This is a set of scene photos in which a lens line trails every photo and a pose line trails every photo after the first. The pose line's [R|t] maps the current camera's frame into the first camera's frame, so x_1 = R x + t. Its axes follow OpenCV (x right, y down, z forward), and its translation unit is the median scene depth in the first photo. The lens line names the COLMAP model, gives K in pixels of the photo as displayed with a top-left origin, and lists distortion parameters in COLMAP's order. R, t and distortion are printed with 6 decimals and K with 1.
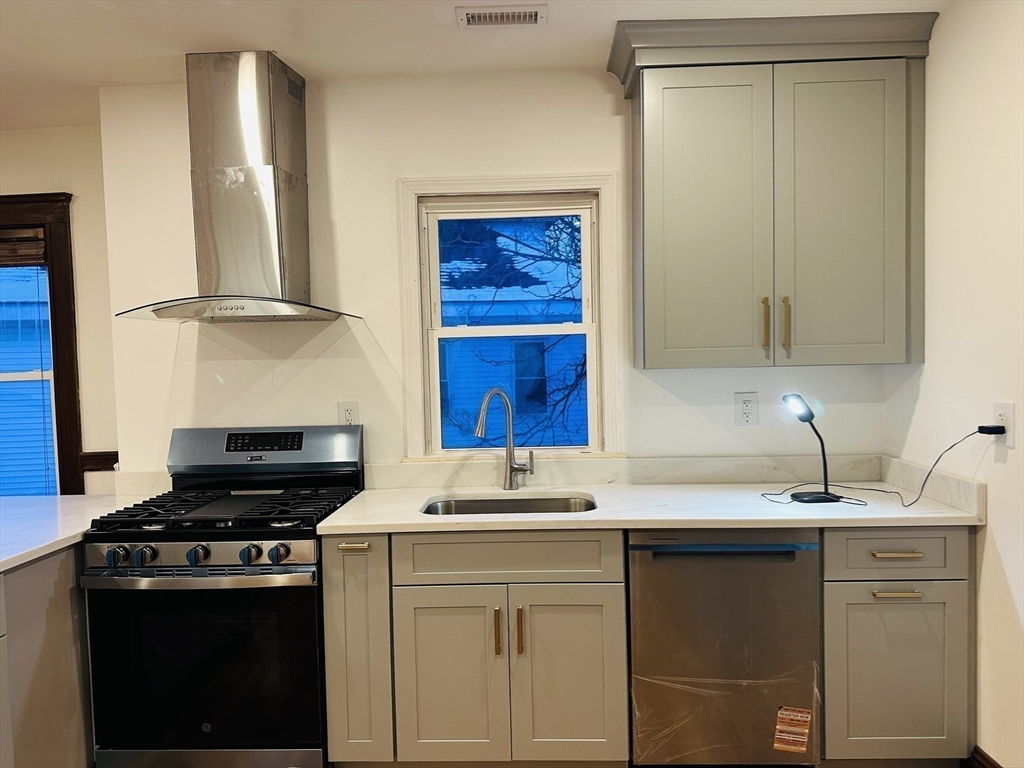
lens RADIAL K [[713.6, 0, 514.8], [0, 713.6, 385.6], [0, 0, 1]] dist [0.138648, -0.202504]
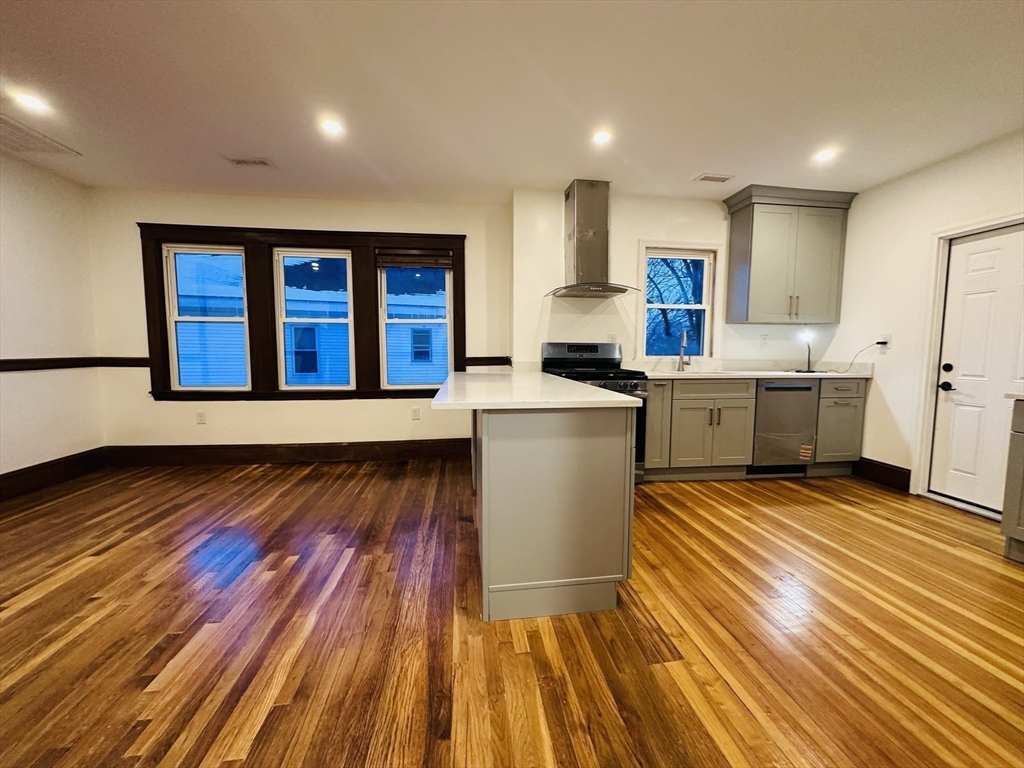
lens RADIAL K [[405.8, 0, 512.6], [0, 405.8, 383.4], [0, 0, 1]] dist [-0.001835, 0.000062]
pose [[0.985723, 0.017932, 0.167419, -0.883279], [-0.024190, 0.999080, 0.035413, 0.166738], [-0.166629, -0.038958, 0.985250, -0.289457]]
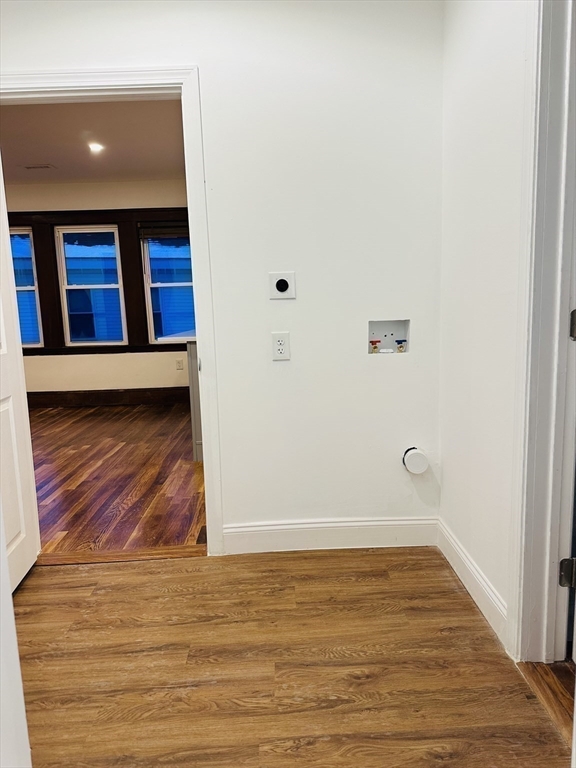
lens RADIAL K [[535.2, 0, 288.0], [0, 535.2, 384.0], [0, 0, 1]] dist [0.138648, -0.202504]
pose [[0.998161, -0.013219, 0.059163, -0.628896], [0.007416, 0.995233, 0.097244, 0.205572], [-0.060167, -0.096626, 0.993501, -1.195629]]
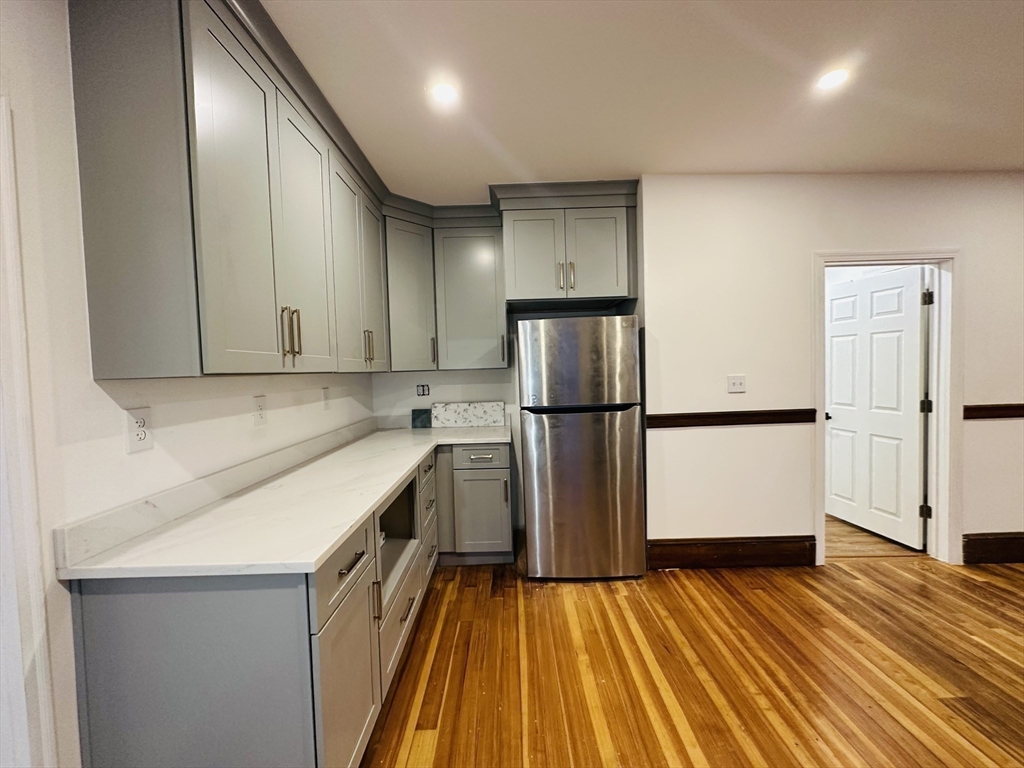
lens RADIAL K [[405.8, 0, 512.6], [0, 405.8, 383.4], [0, 0, 1]] dist [-0.001835, 0.000062]
pose [[-0.997242, 0.059489, -0.044384, 0.111666], [0.055743, 0.995127, 0.081339, -0.000516], [0.049007, 0.078640, -0.995698, 0.771326]]
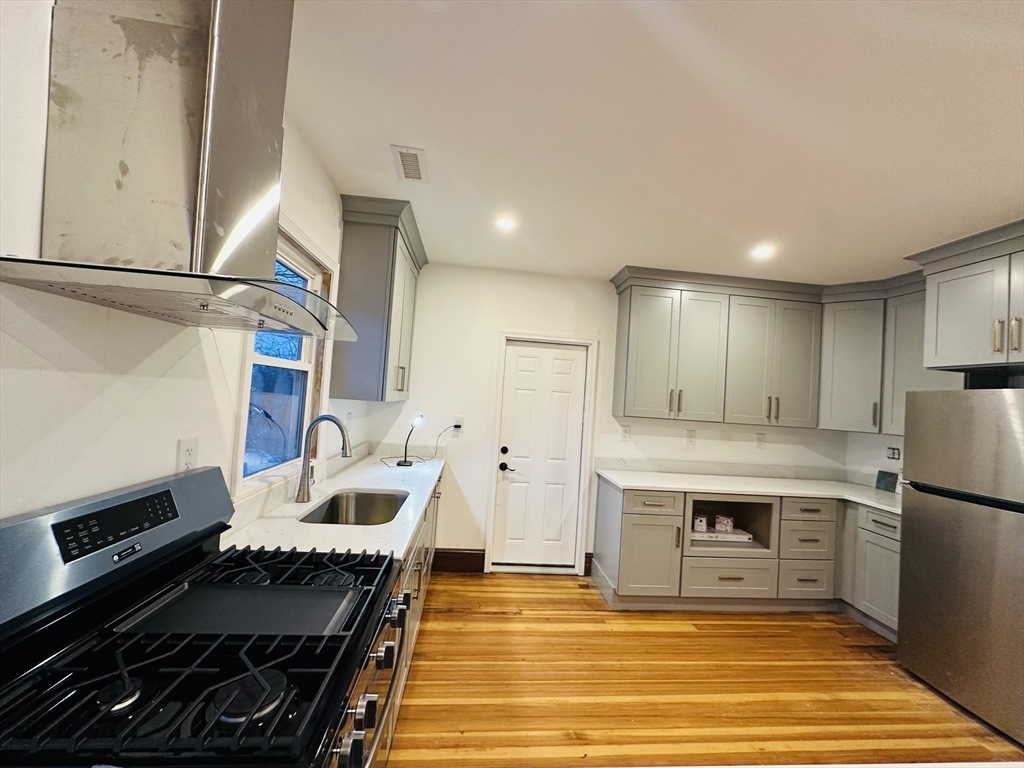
lens RADIAL K [[406.9, 0, 509.5], [0, 406.9, 381.2], [0, 0, 1]] dist [-0.002462, 0.000049]
pose [[-0.131039, 0.057669, 0.989699, -0.794625], [-0.017577, 0.998015, -0.060481, -0.018788], [-0.991221, -0.025321, -0.129765, 0.845669]]
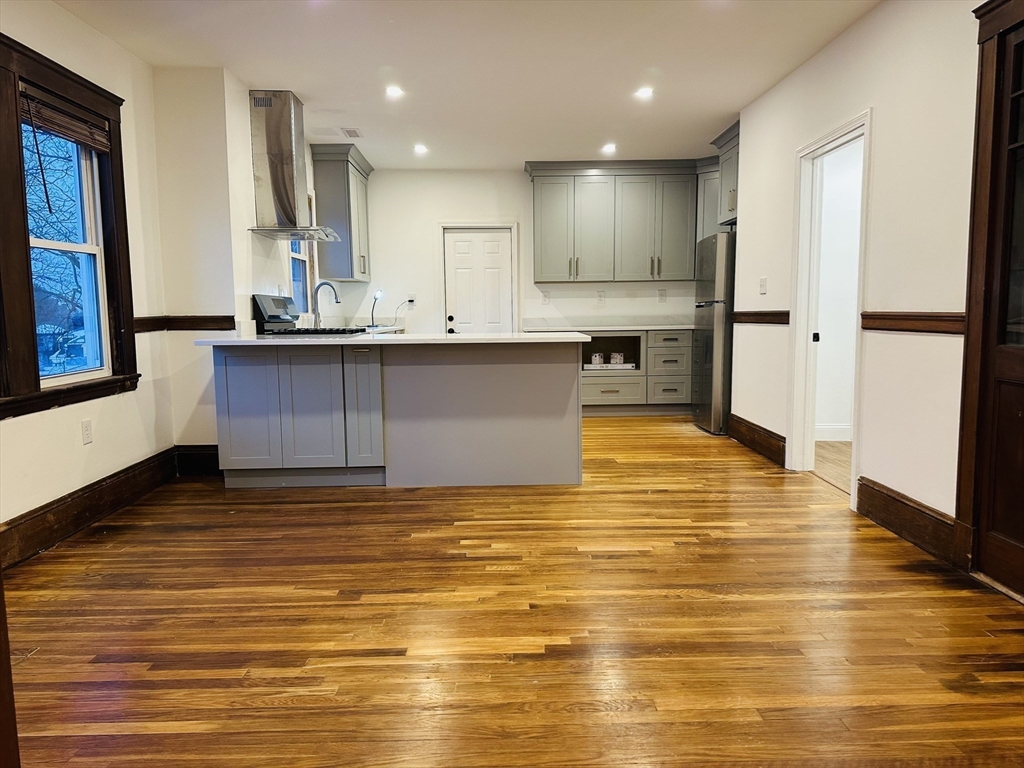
lens RADIAL K [[713.6, 0, 514.8], [0, 713.6, 385.6], [0, 0, 1]] dist [0.138648, -0.202504]
pose [[-0.062822, -0.073382, 0.995323, -2.502934], [0.056891, 0.995408, 0.076979, 0.198359], [-0.996402, 0.061460, -0.058358, 0.600465]]
